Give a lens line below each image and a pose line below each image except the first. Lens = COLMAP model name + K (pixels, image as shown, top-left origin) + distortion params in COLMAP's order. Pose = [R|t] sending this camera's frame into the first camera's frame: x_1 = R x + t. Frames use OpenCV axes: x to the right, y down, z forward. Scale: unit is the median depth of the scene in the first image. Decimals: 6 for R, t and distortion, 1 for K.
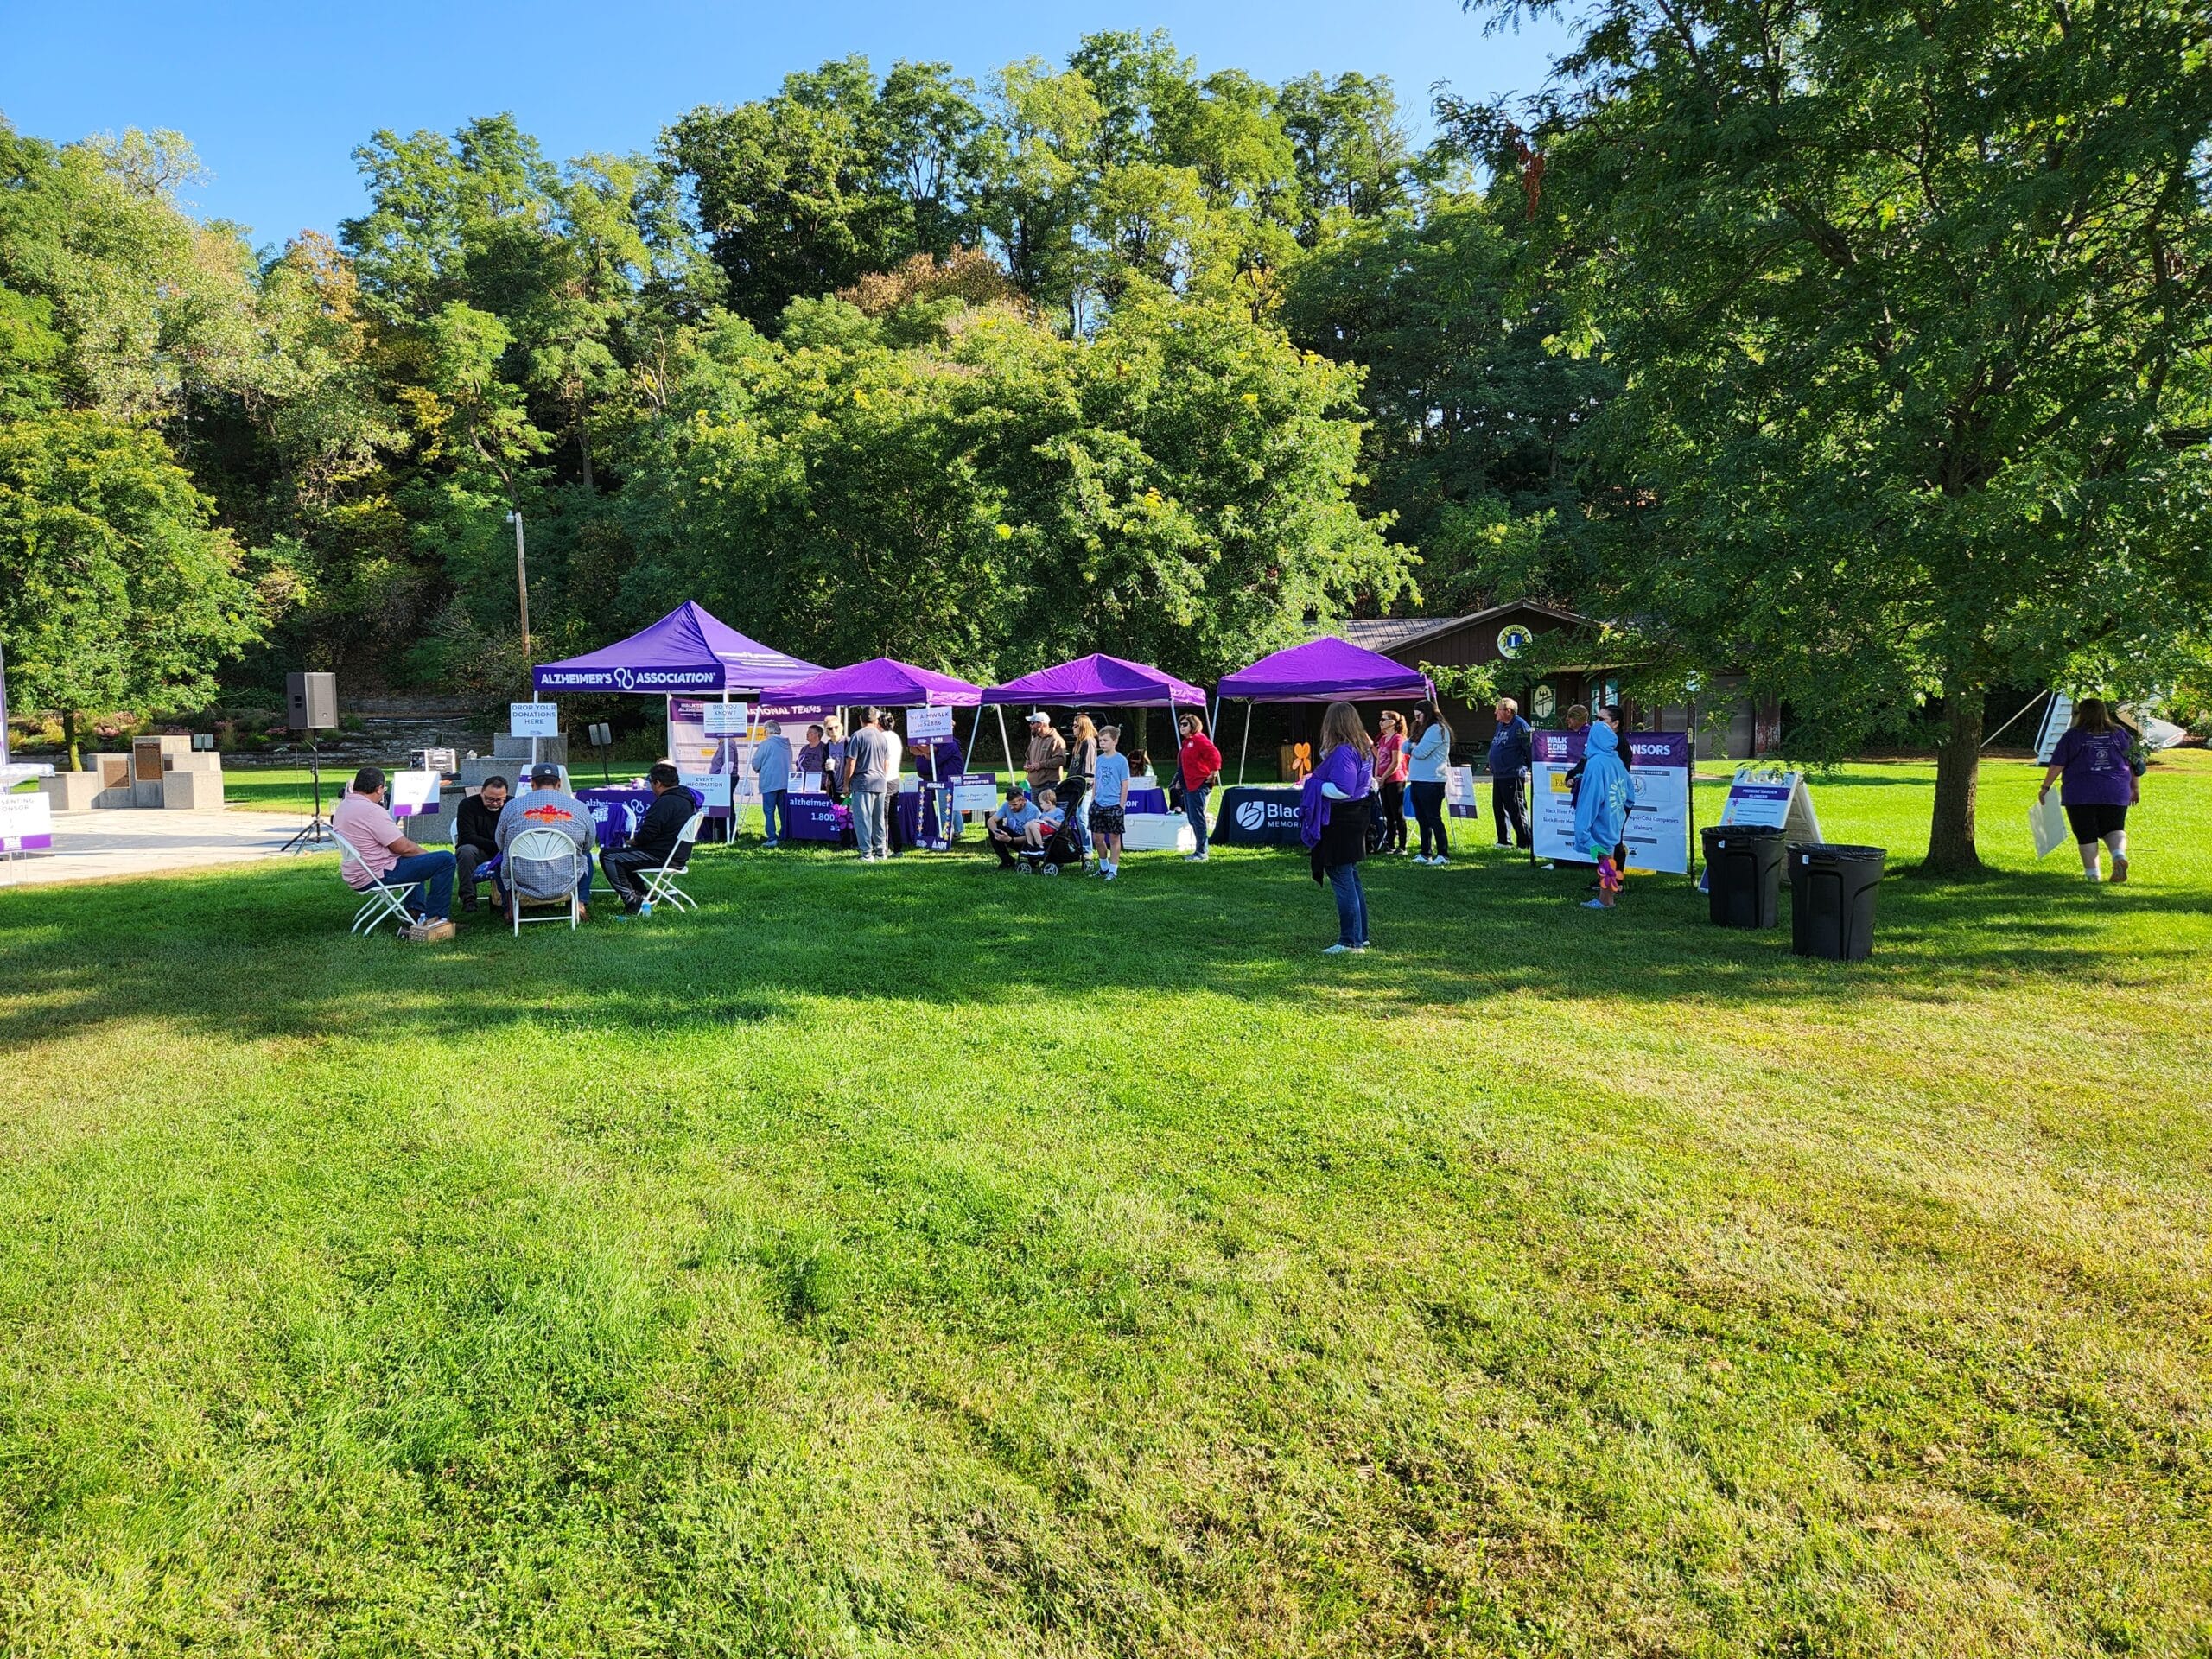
lens RADIAL K [[1465.6, 0, 1091.6], [0, 1465.6, 805.1], [0, 0, 1]] dist [0.089192, -0.079706]
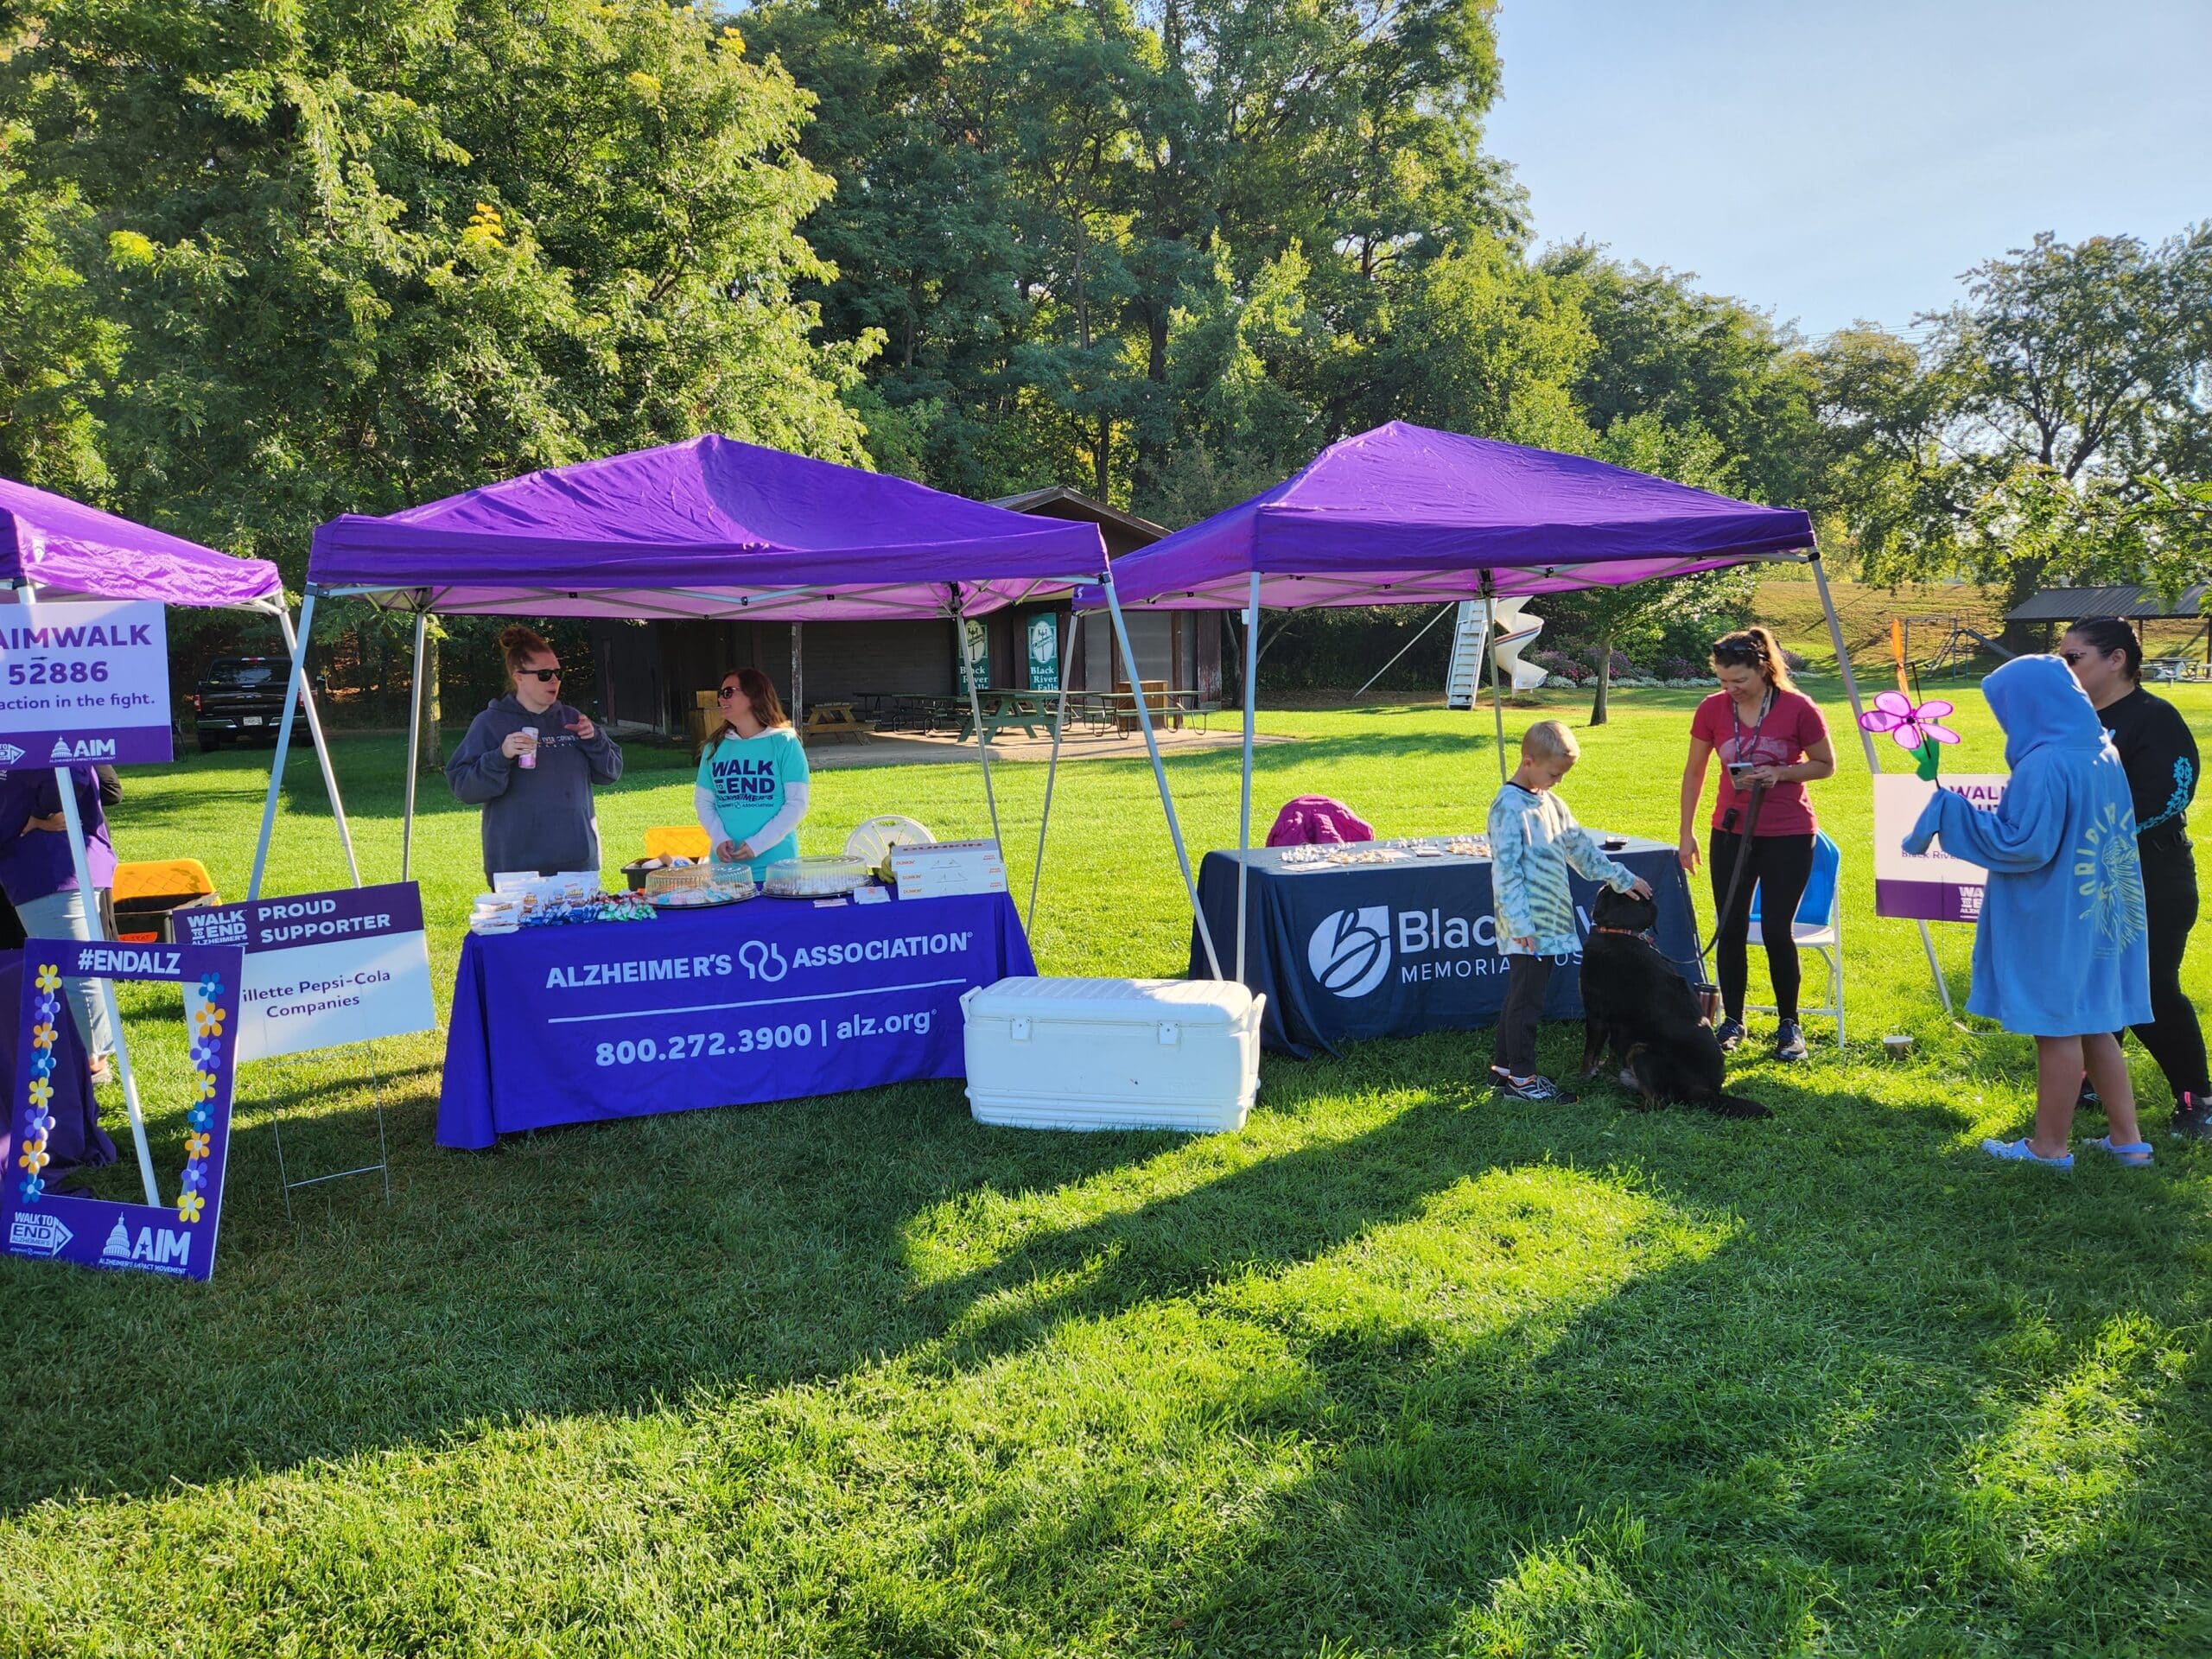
lens RADIAL K [[1465.6, 0, 1091.6], [0, 1465.6, 805.1], [0, 0, 1]] dist [0.089192, -0.079706]
pose [[0.852792, -0.067702, 0.517845, -0.058395], [0.053121, 0.997664, 0.042951, -0.024389], [-0.519543, -0.009120, 0.854396, 0.463114]]
